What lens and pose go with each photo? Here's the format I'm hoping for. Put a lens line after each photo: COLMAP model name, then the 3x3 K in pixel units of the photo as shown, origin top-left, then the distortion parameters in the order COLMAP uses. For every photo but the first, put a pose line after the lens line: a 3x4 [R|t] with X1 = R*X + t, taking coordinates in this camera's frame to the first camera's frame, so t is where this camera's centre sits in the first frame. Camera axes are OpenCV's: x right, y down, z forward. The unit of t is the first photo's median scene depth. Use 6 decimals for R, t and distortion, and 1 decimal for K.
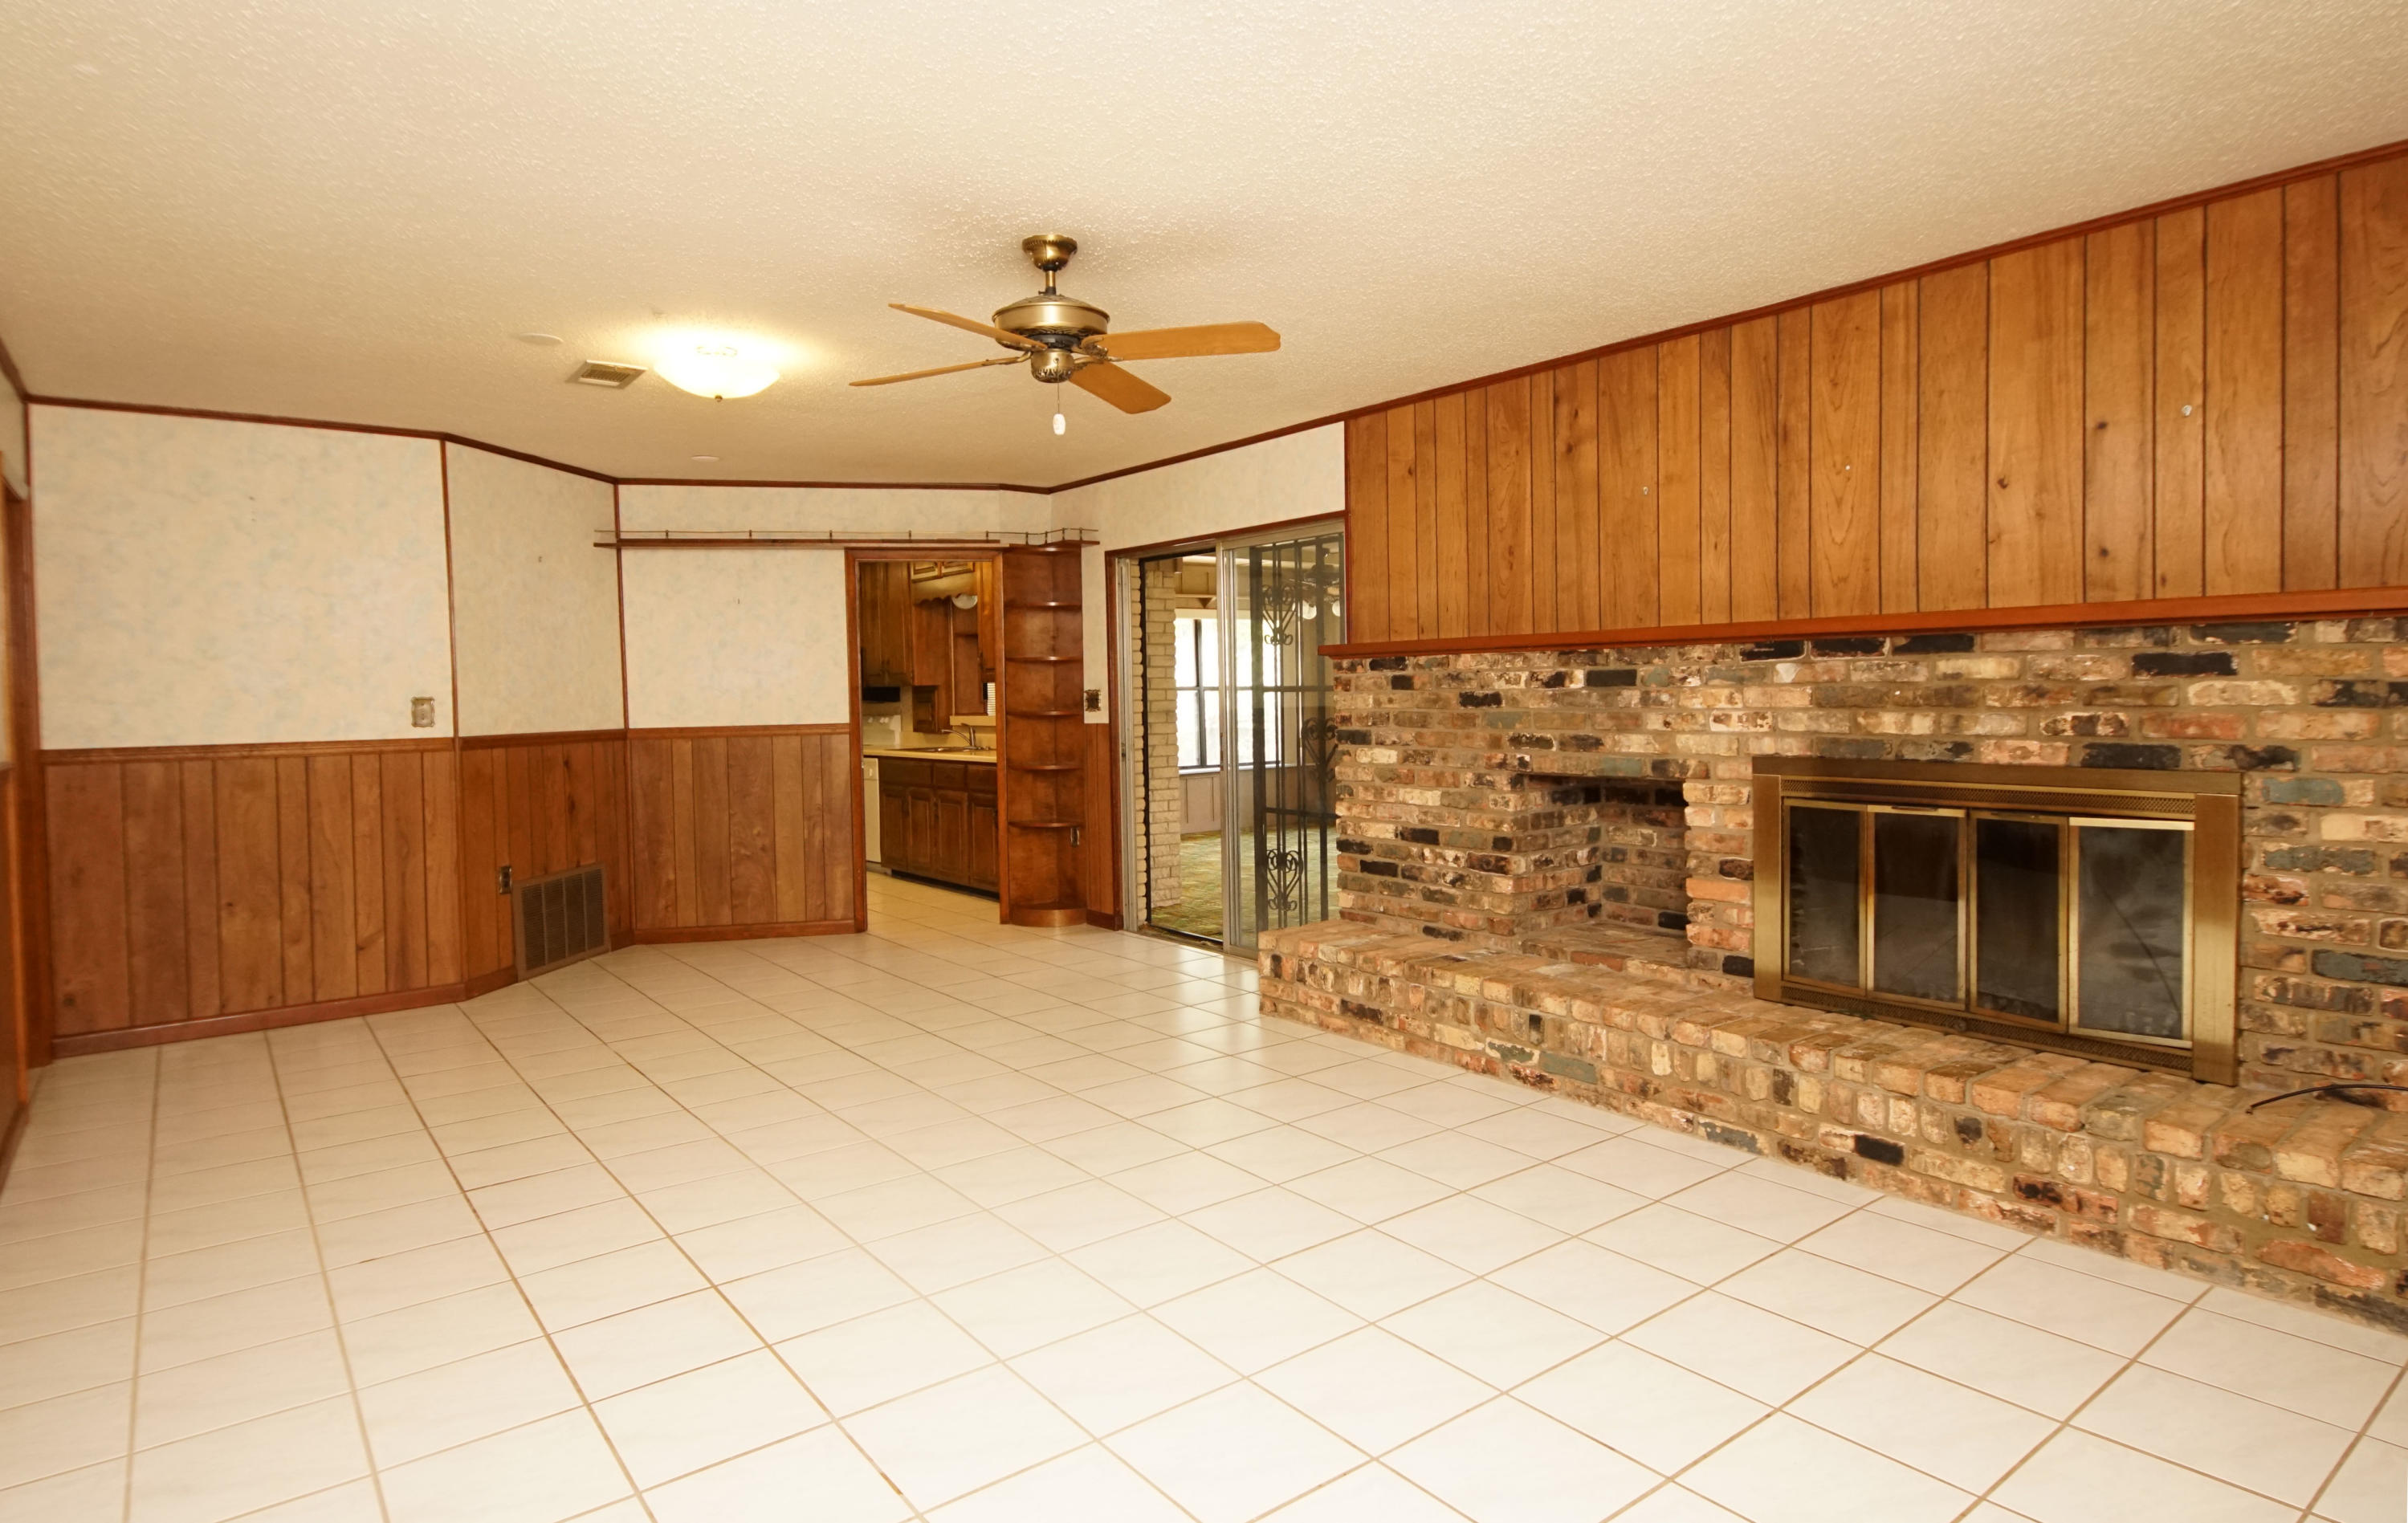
lens RADIAL K [[1306.2, 0, 1170.8], [0, 1306.2, 731.4], [0, 0, 1]] dist [0.035341, -0.036805]
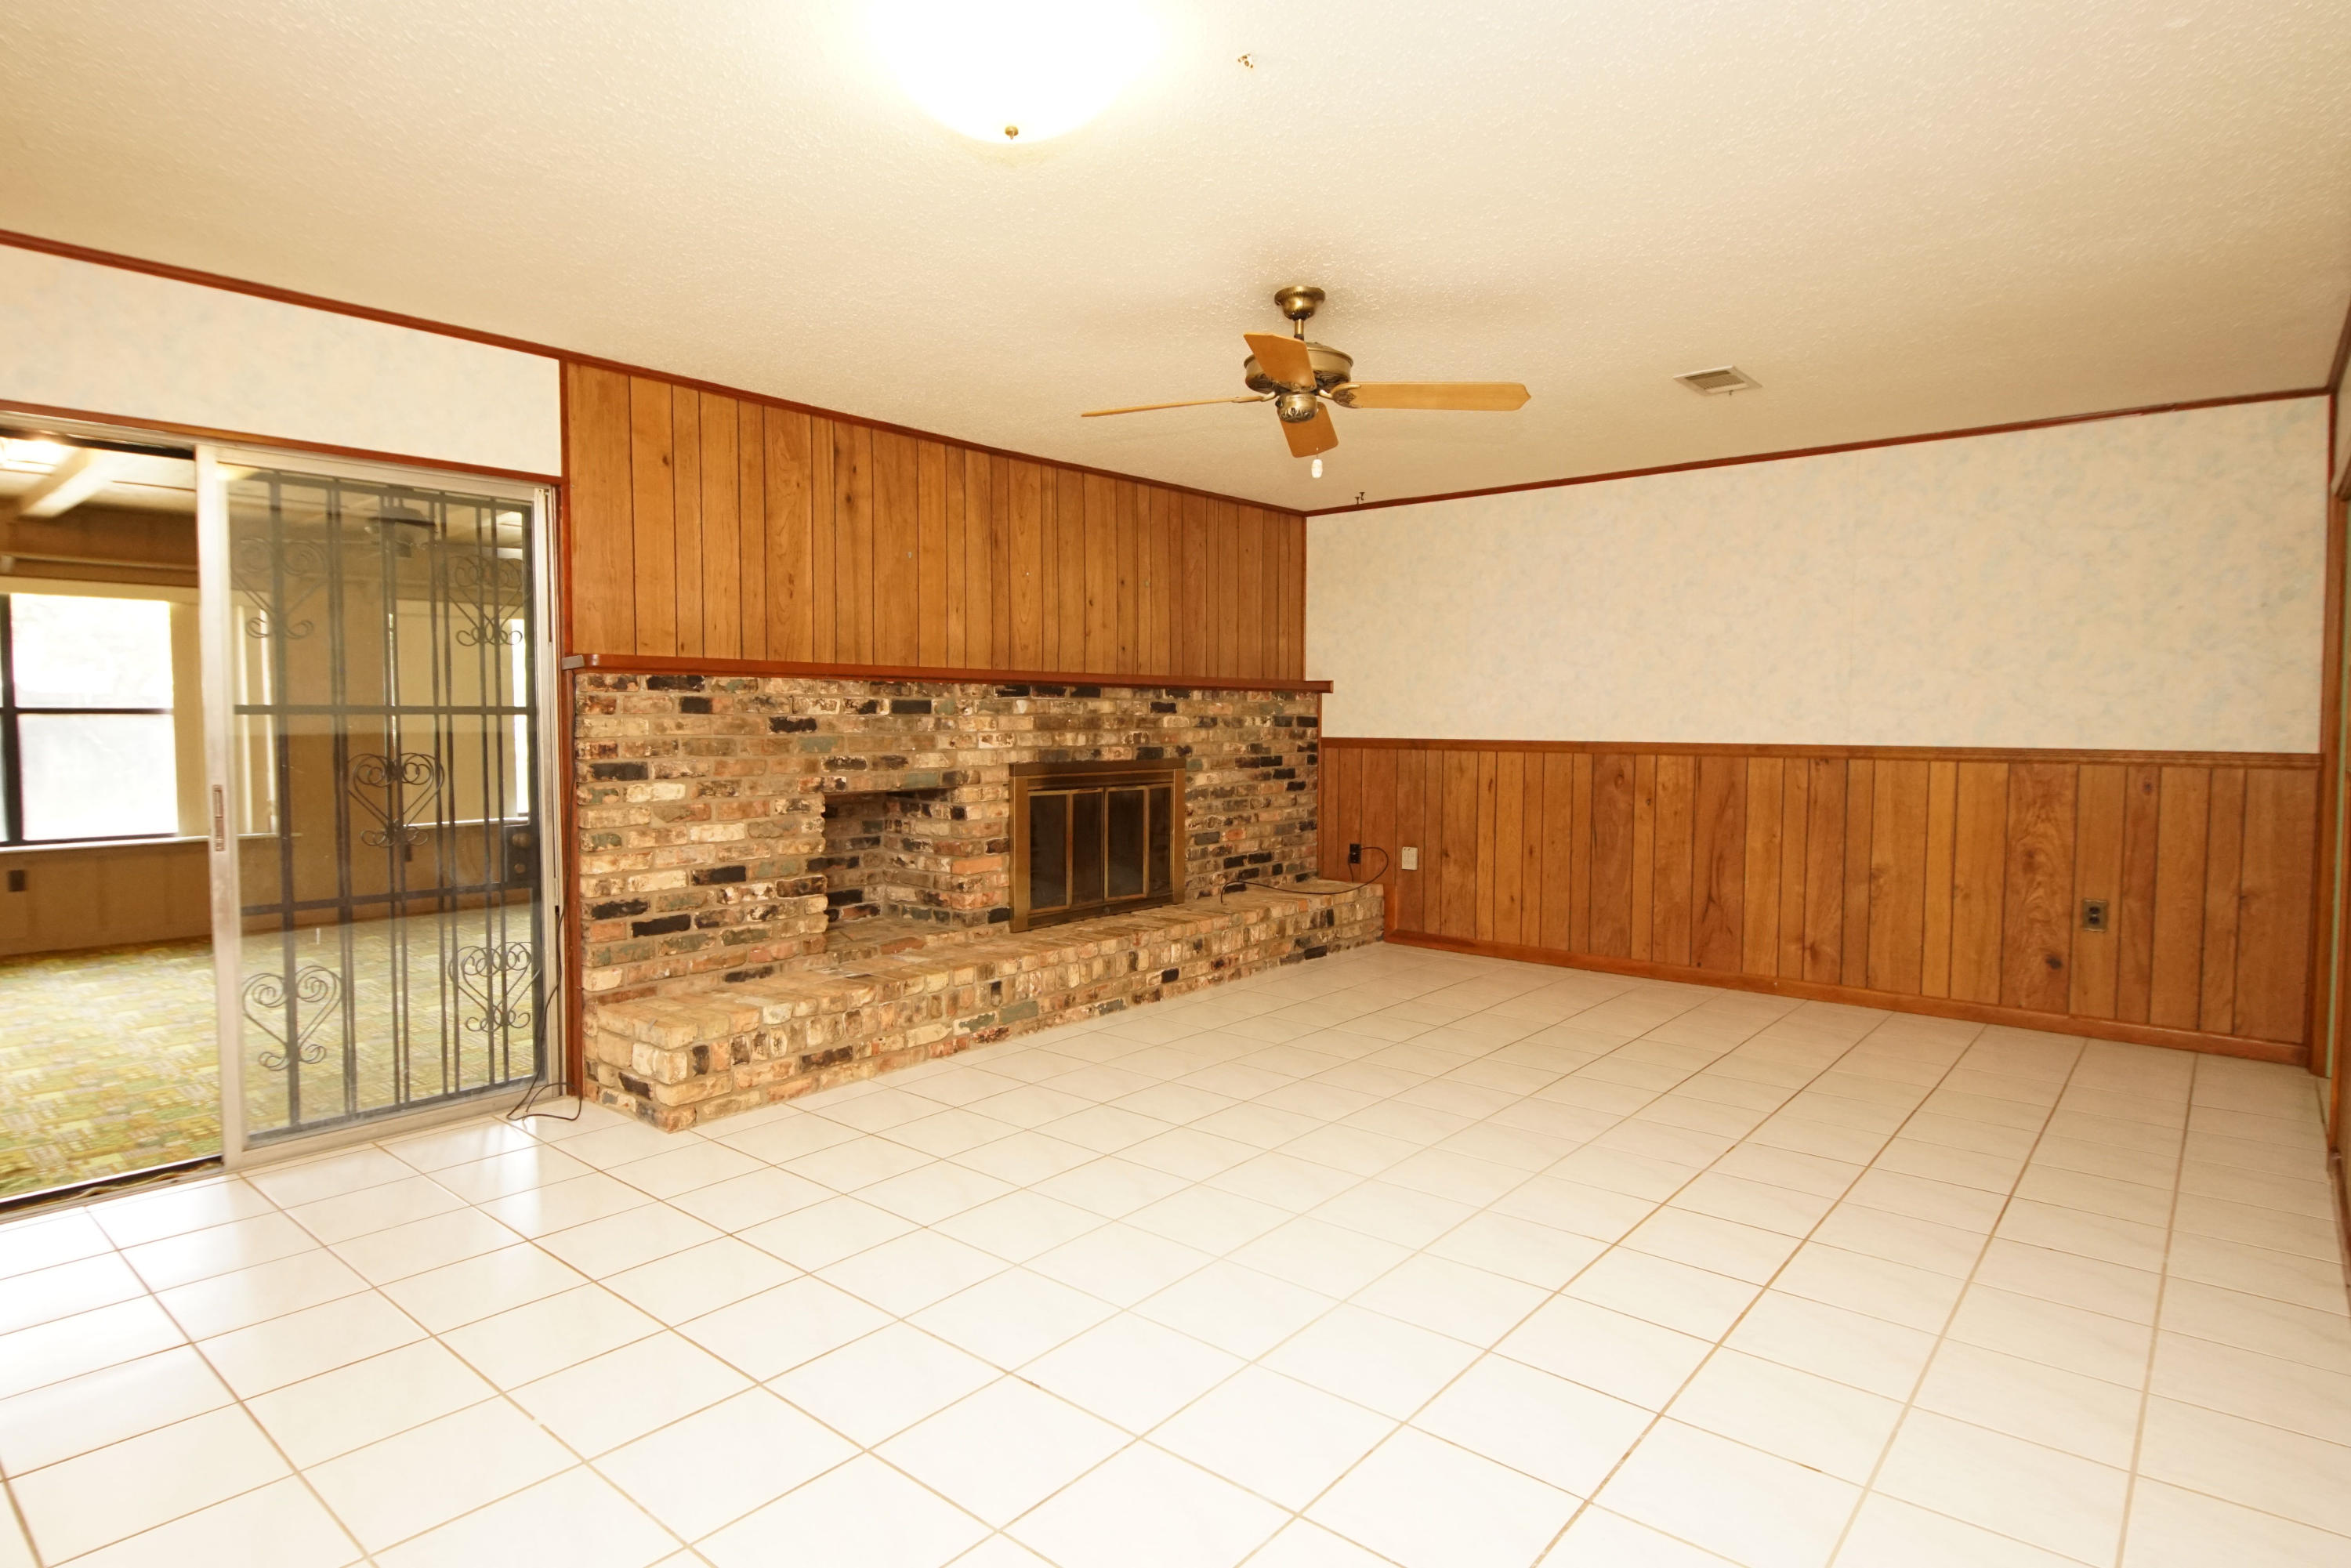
lens RADIAL K [[1259.9, 0, 1145.7], [0, 1259.9, 775.8], [0, 0, 1]] dist [0.043724, -0.042491]
pose [[-0.213617, -0.028426, 0.976504, -0.845887], [0.035160, 0.998705, 0.036764, -0.012735], [-0.976285, 0.042187, -0.212341, 1.047387]]
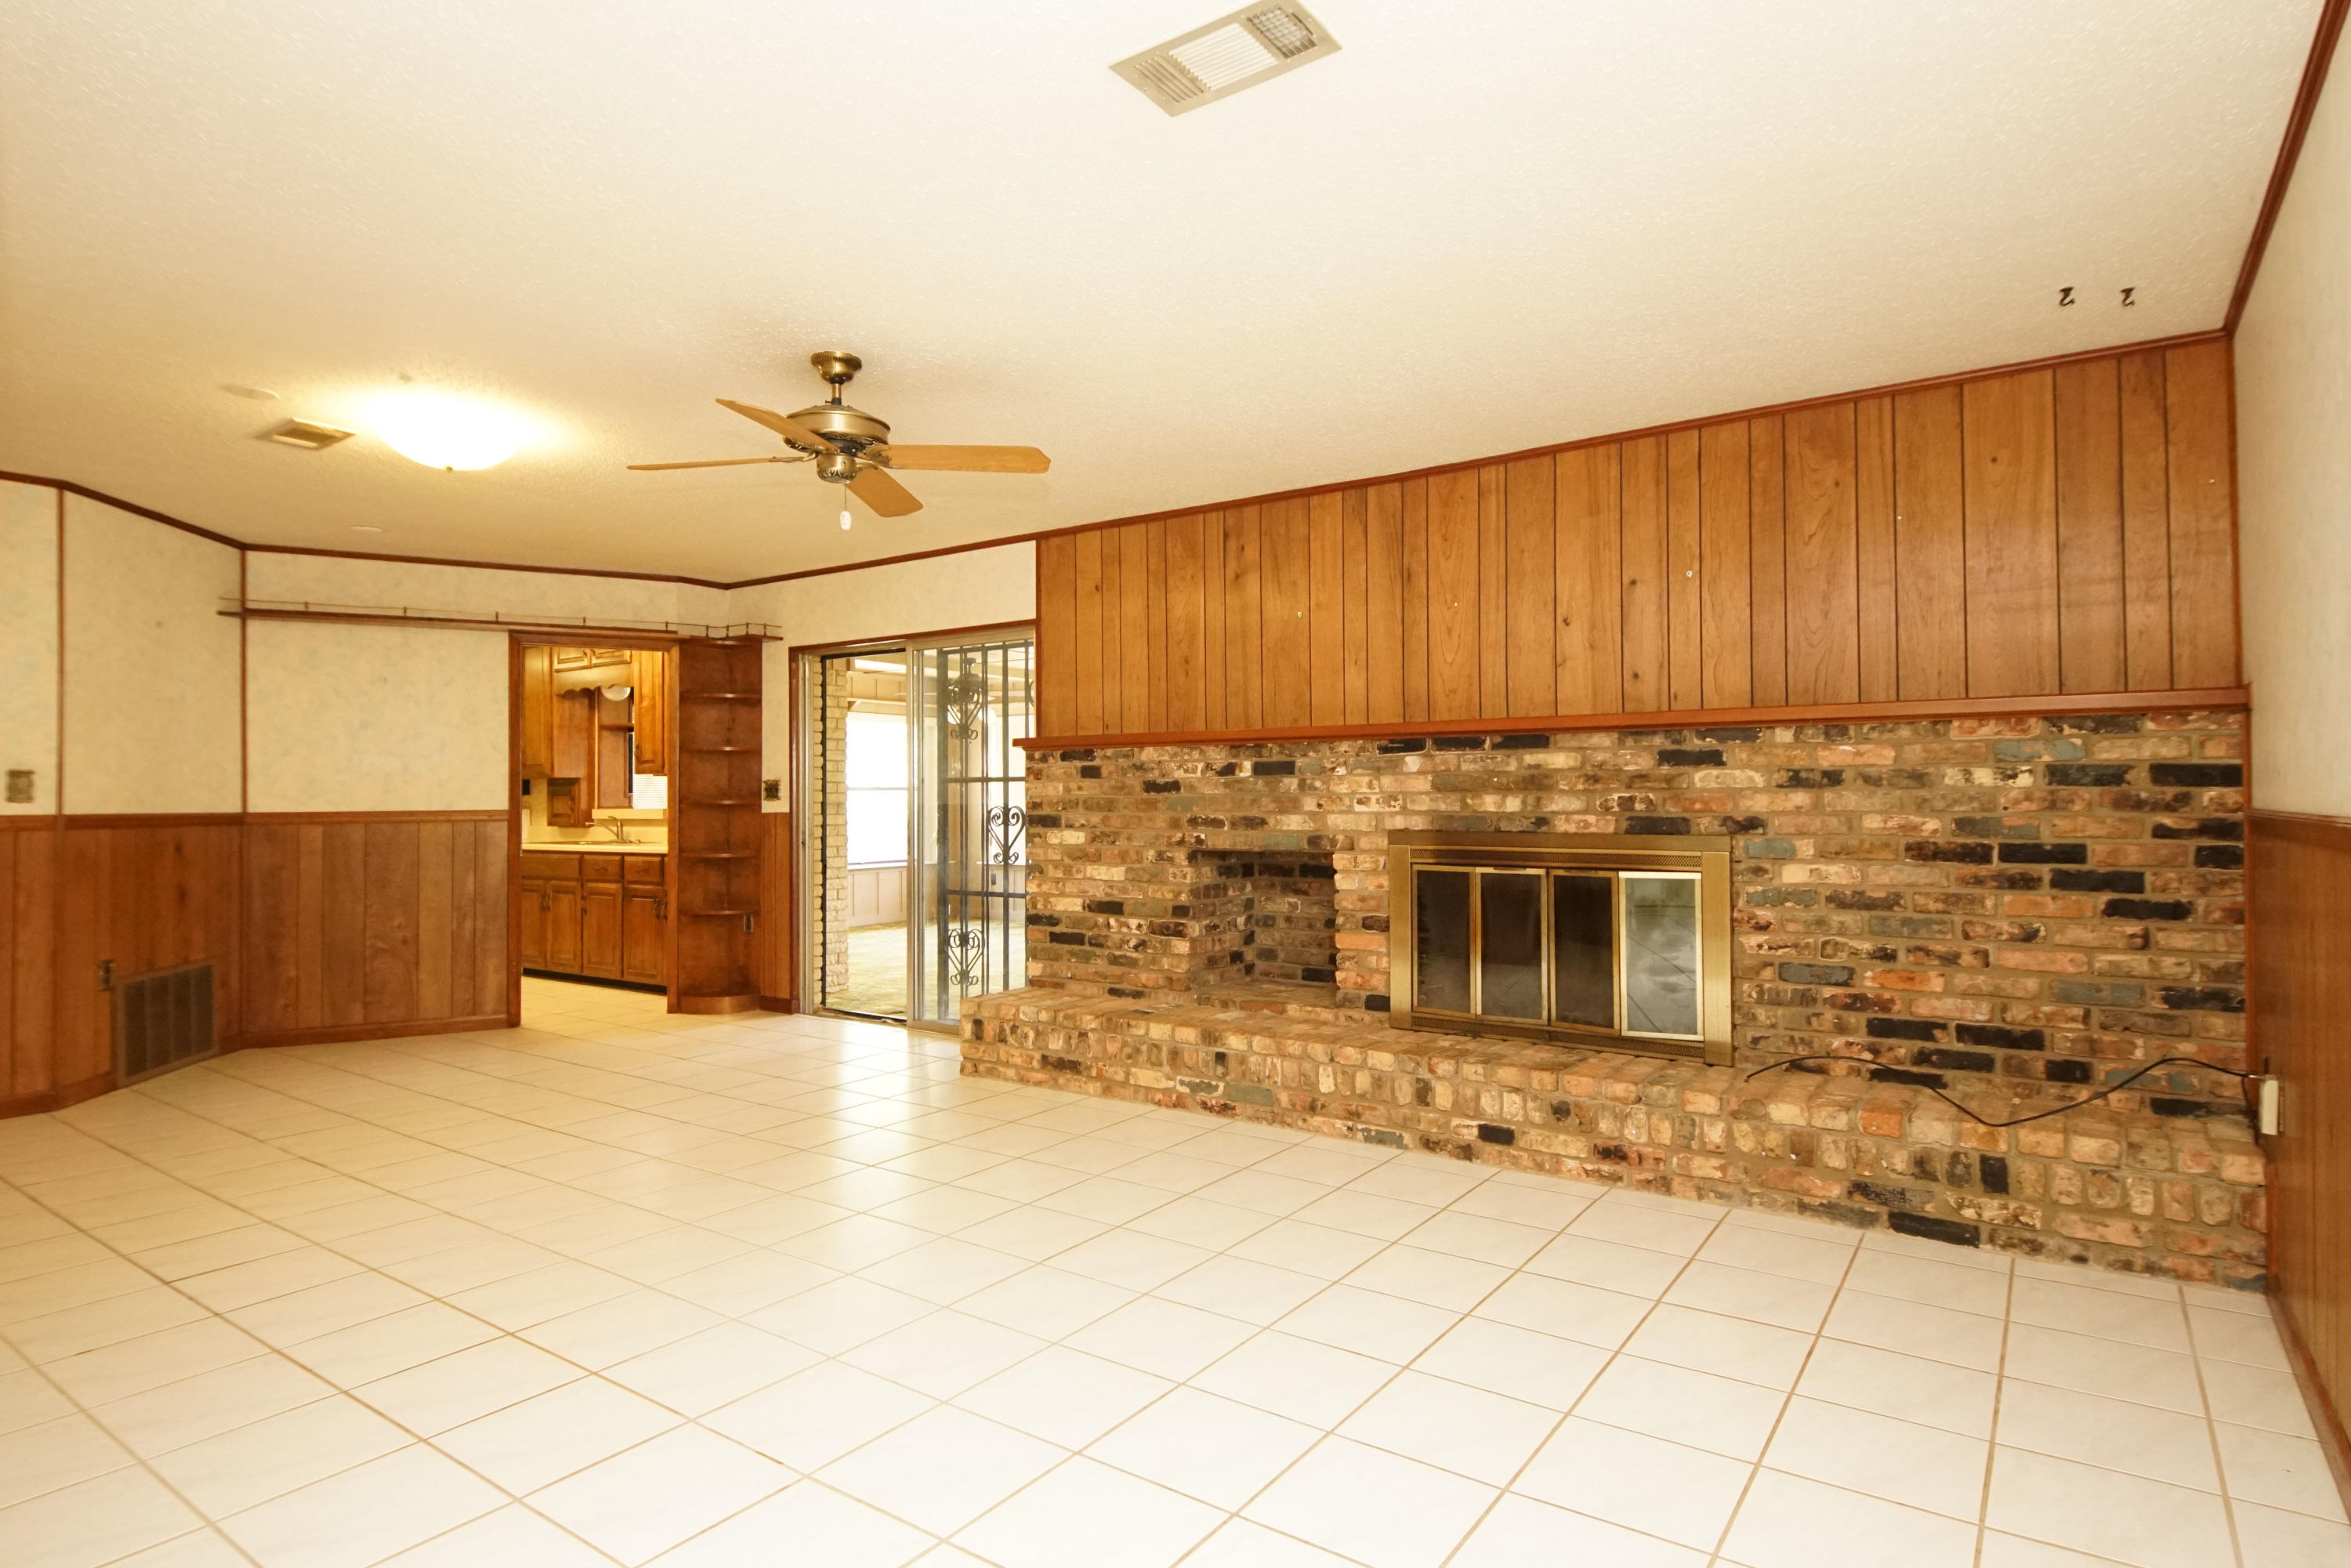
lens RADIAL K [[1259.9, 0, 1145.7], [0, 1259.9, 775.8], [0, 0, 1]] dist [0.043724, -0.042491]
pose [[0.955718, 0.019029, 0.293668, -0.115668], [-0.003153, 0.998512, -0.054441, 0.029752], [-0.294267, 0.051104, 0.954356, -0.066161]]
